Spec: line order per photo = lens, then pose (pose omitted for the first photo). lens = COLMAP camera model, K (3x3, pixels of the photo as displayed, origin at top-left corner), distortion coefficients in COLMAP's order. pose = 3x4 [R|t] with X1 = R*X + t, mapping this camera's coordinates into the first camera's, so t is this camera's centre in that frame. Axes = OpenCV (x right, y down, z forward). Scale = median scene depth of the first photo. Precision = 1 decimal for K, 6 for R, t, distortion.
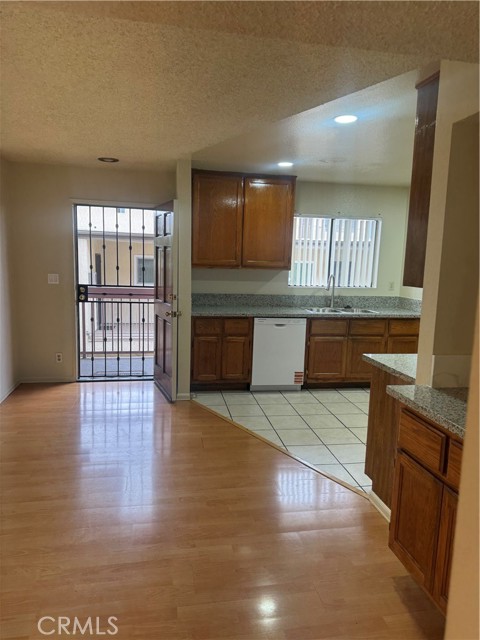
lens RADIAL K [[451.0, 0, 240.0], [0, 451.0, 320.0], [0, 0, 1]] dist [0.144086, -0.190167]
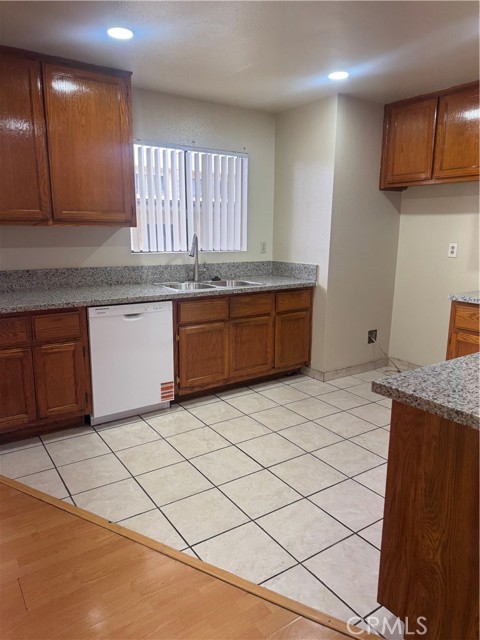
lens RADIAL K [[451.0, 0, 240.0], [0, 451.0, 320.0], [0, 0, 1]] dist [0.144086, -0.190167]
pose [[0.908446, -0.105533, 0.404460, -0.031041], [0.075652, 0.993135, 0.089213, -0.026614], [-0.411099, -0.050447, 0.910194, 0.352261]]
